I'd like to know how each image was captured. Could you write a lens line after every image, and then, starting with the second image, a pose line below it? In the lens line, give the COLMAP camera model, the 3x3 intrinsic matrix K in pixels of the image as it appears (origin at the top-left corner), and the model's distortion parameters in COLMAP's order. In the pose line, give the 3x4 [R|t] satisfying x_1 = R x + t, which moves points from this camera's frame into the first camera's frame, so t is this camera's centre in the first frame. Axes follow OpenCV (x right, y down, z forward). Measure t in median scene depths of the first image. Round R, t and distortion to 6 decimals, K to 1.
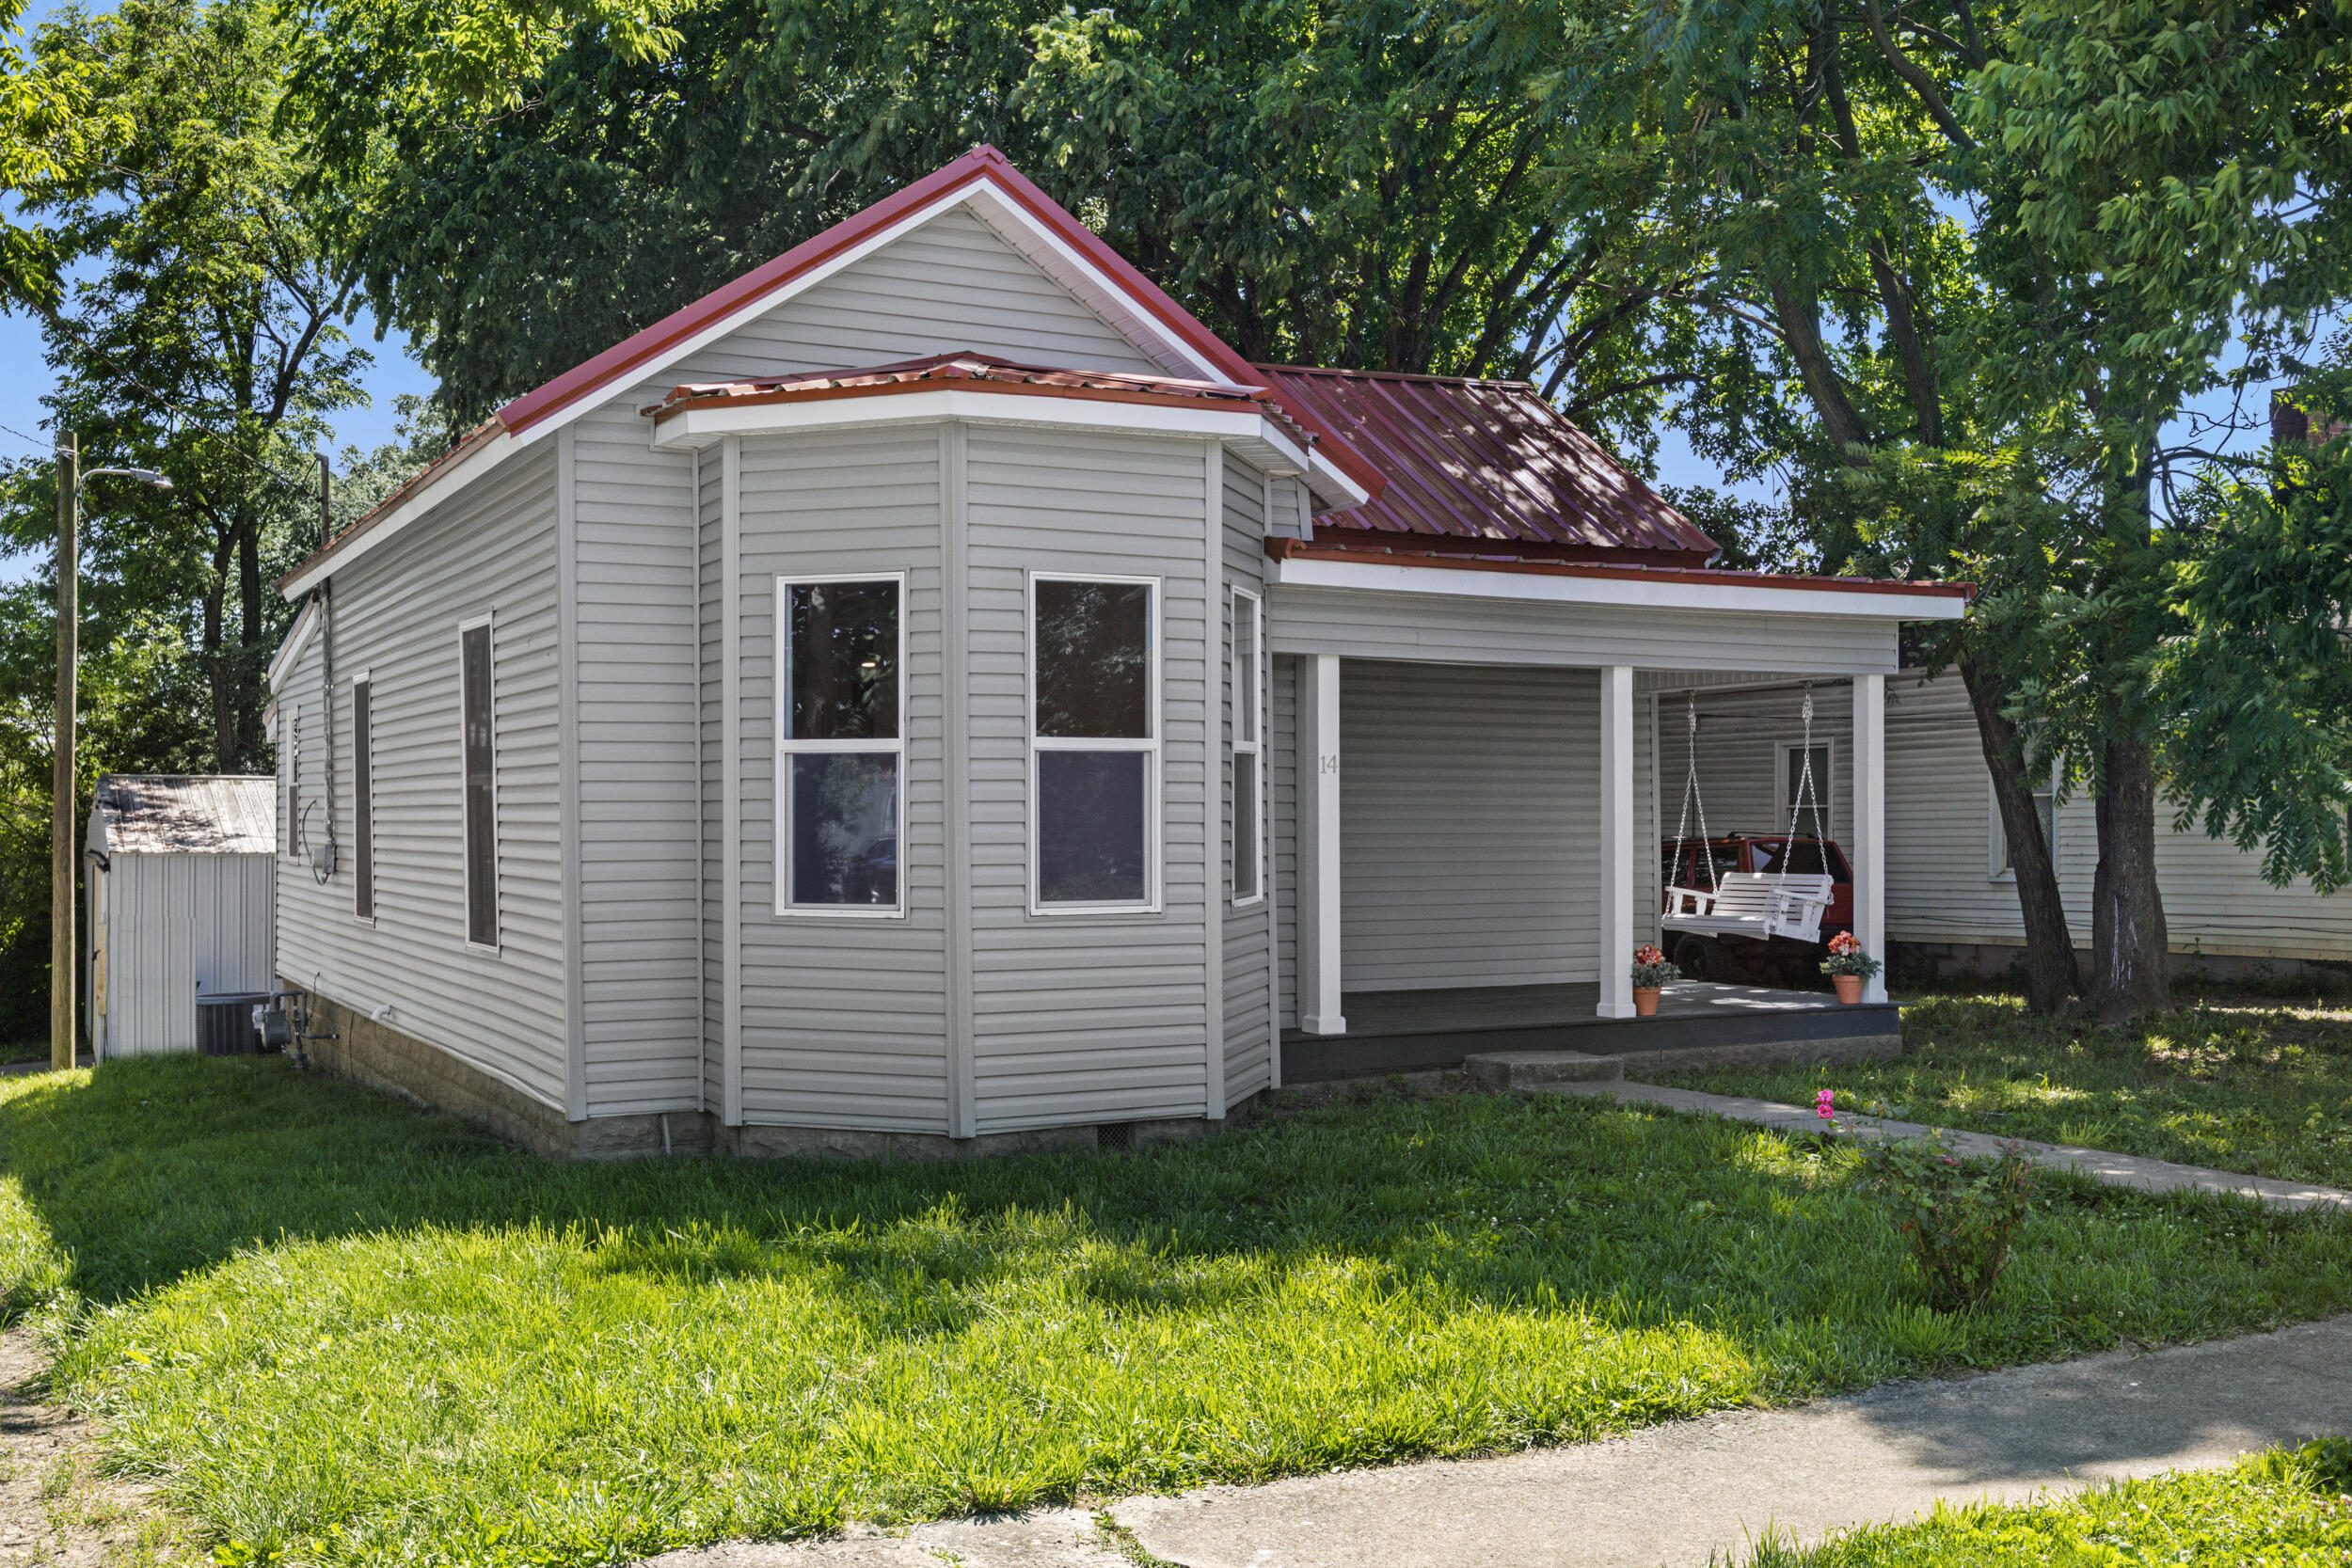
lens RADIAL K [[2342.0, 0, 1177.4], [0, 2342.0, 793.2], [0, 0, 1]] dist [-0.020789, 0.000000]
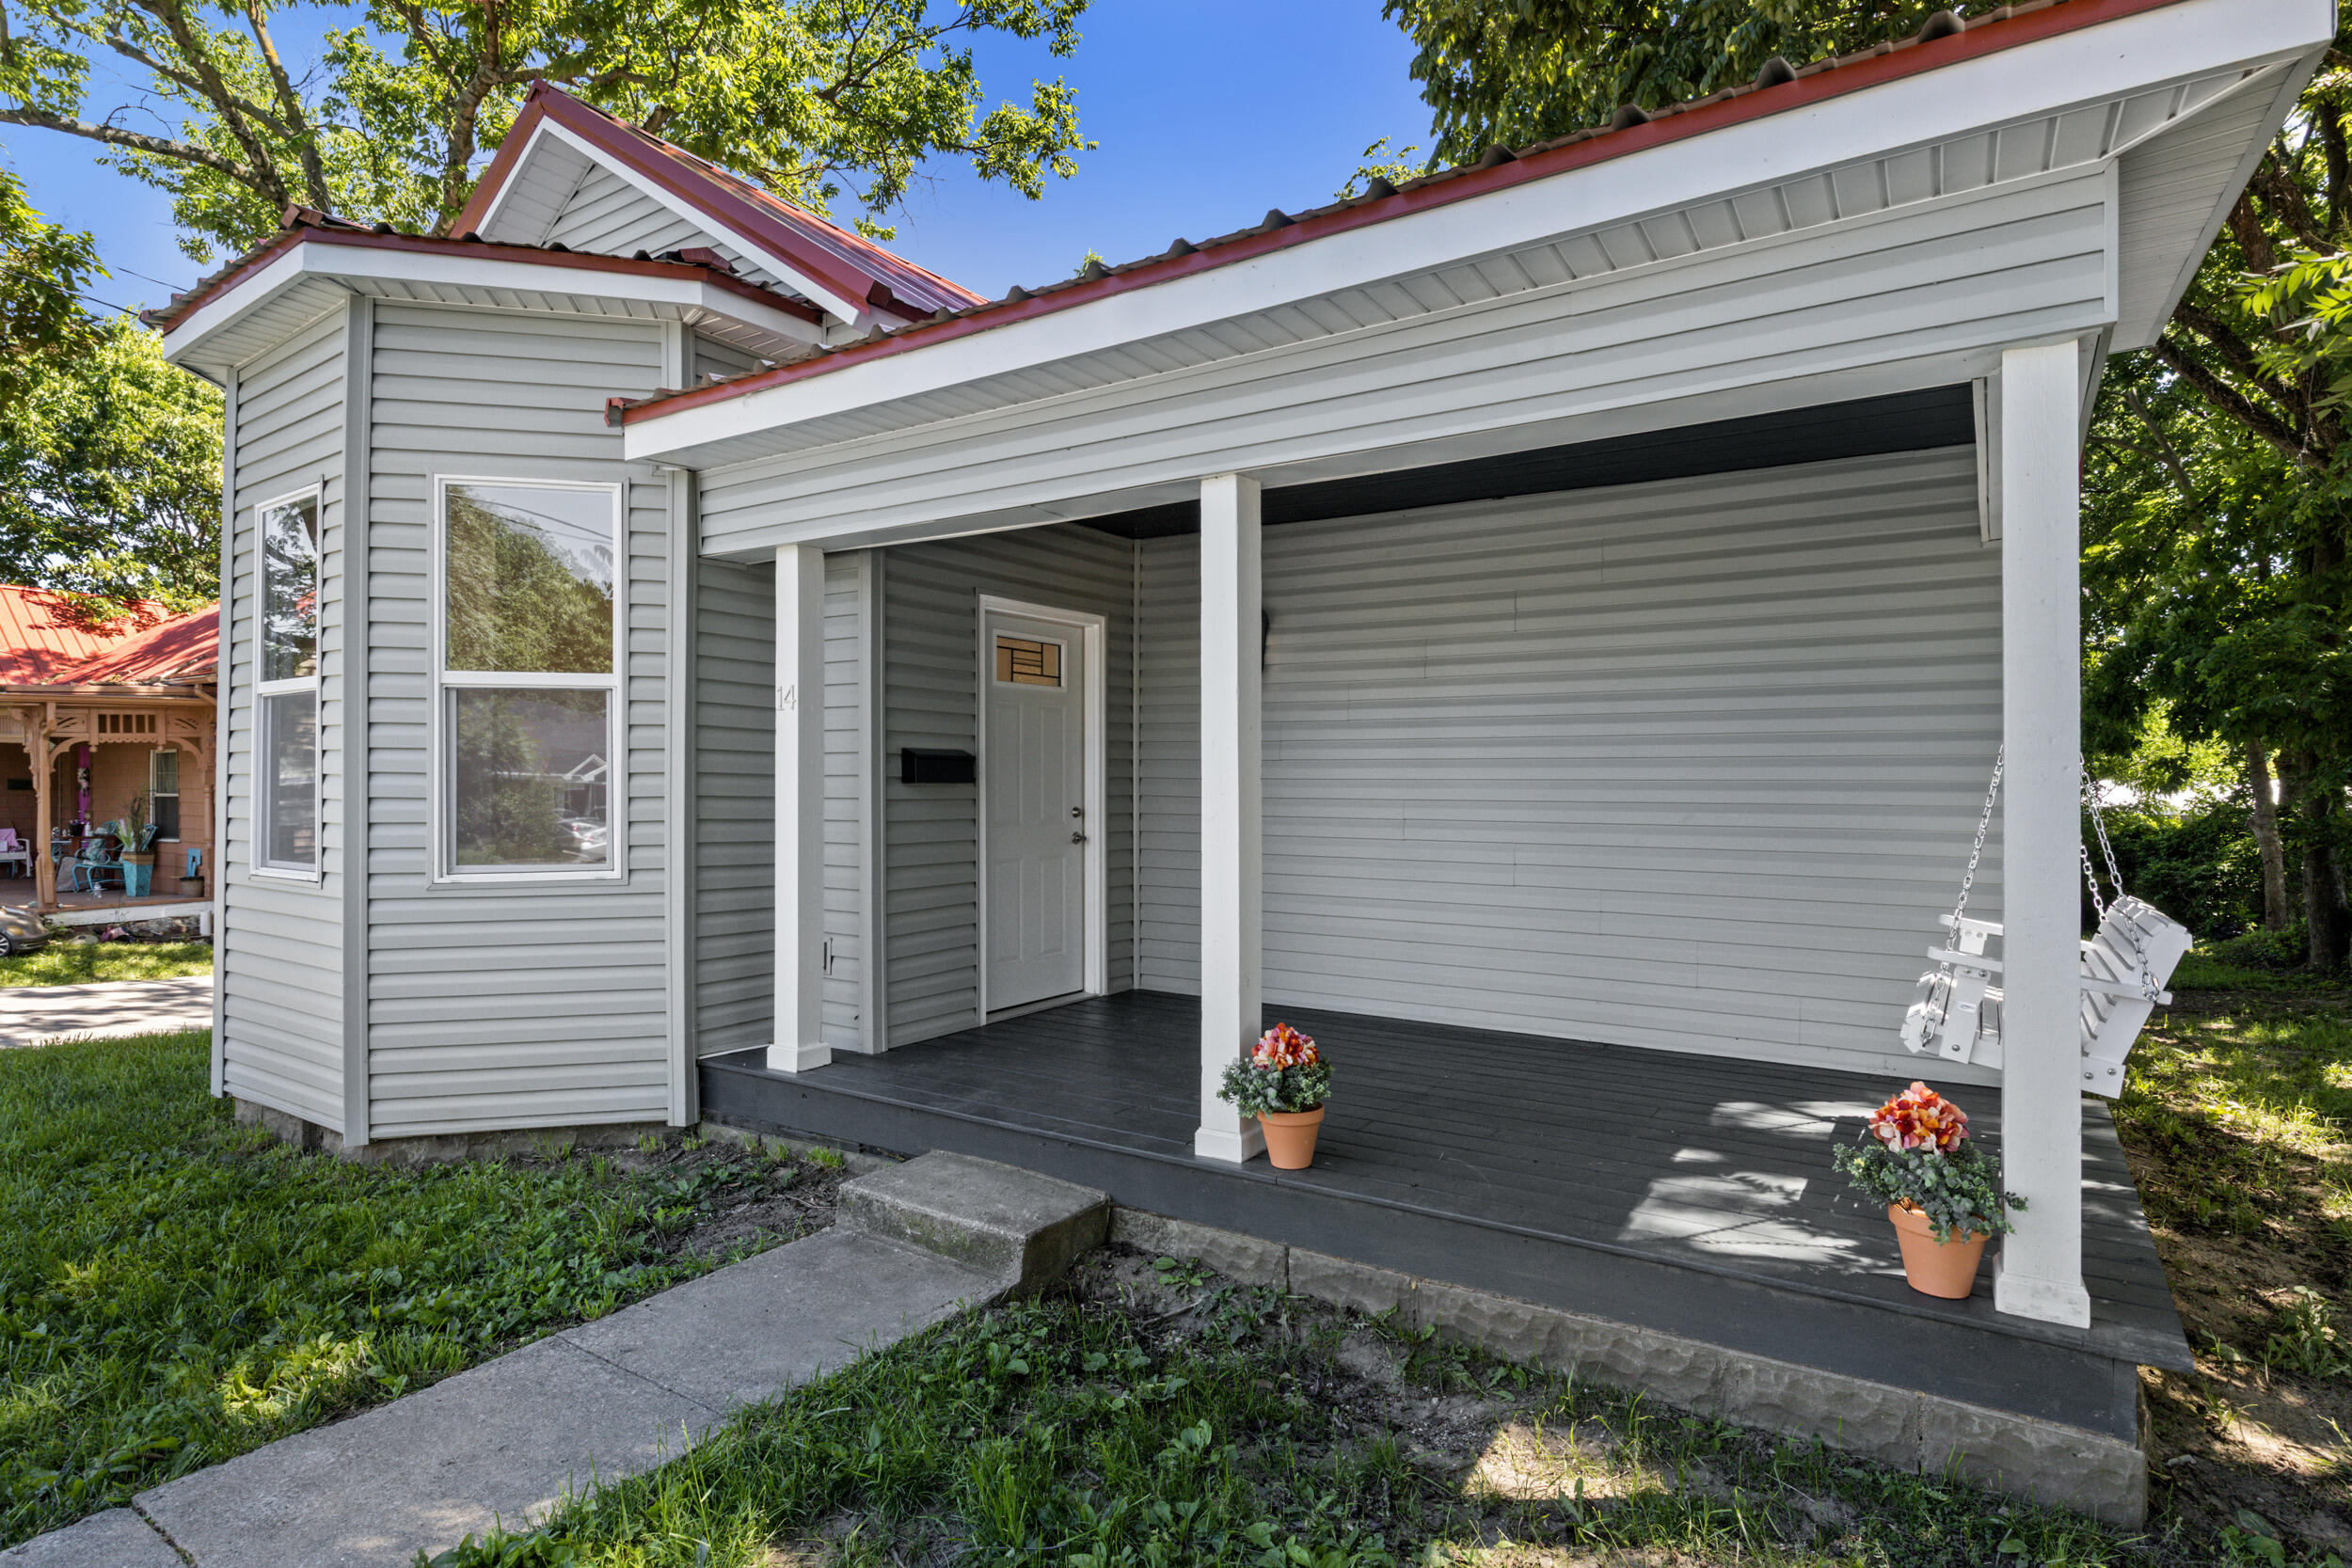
lens RADIAL K [[1207.7, 0, 1184.9], [0, 1207.7, 782.1], [0, 0, 1]] dist [-0.015405, -0.000349]
pose [[0.463626, -0.000985, -0.886031, 0.447593], [0.004113, 0.999991, 0.001041, 0.013719], [0.886022, -0.004127, 0.463625, 0.926744]]
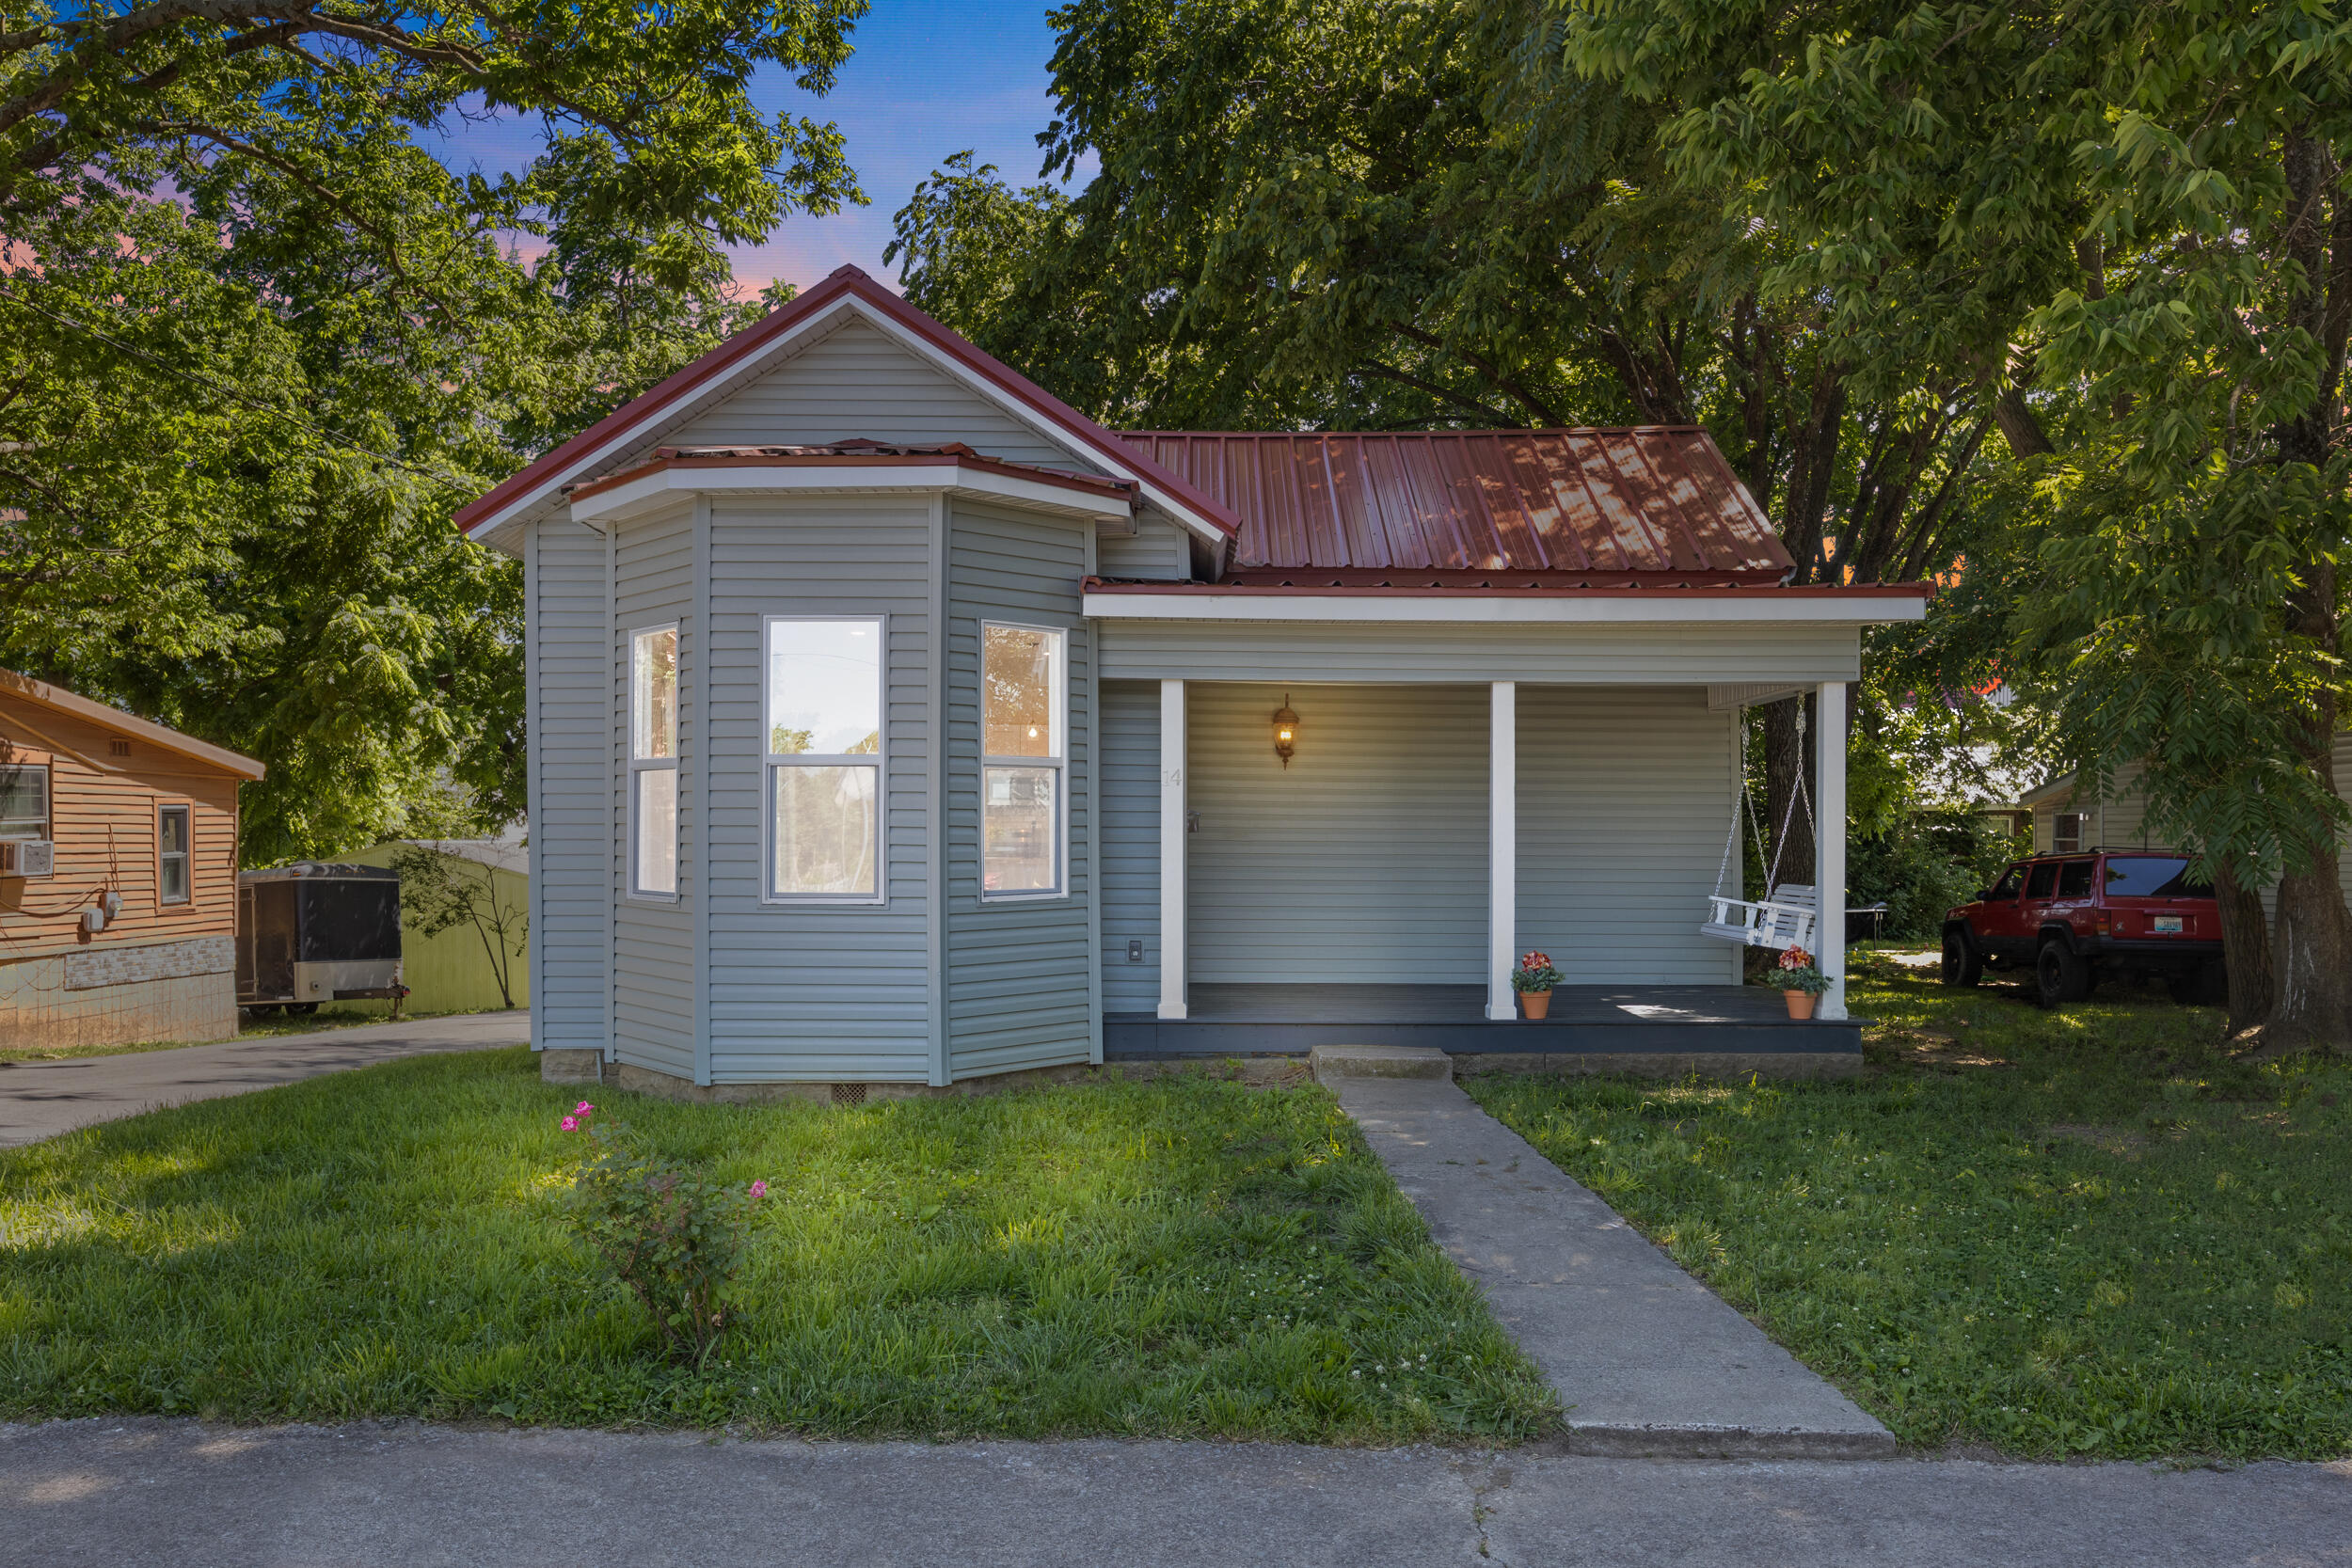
lens RADIAL K [[1733.1, 0, 1202.0], [0, 1733.1, 831.4], [0, 0, 1]] dist [-0.032387, -0.008941]
pose [[0.877213, 0.006657, -0.480055, 0.468918], [-0.001779, 0.999942, 0.010615, 0.004629], [0.480097, -0.008457, 0.877174, 0.279123]]
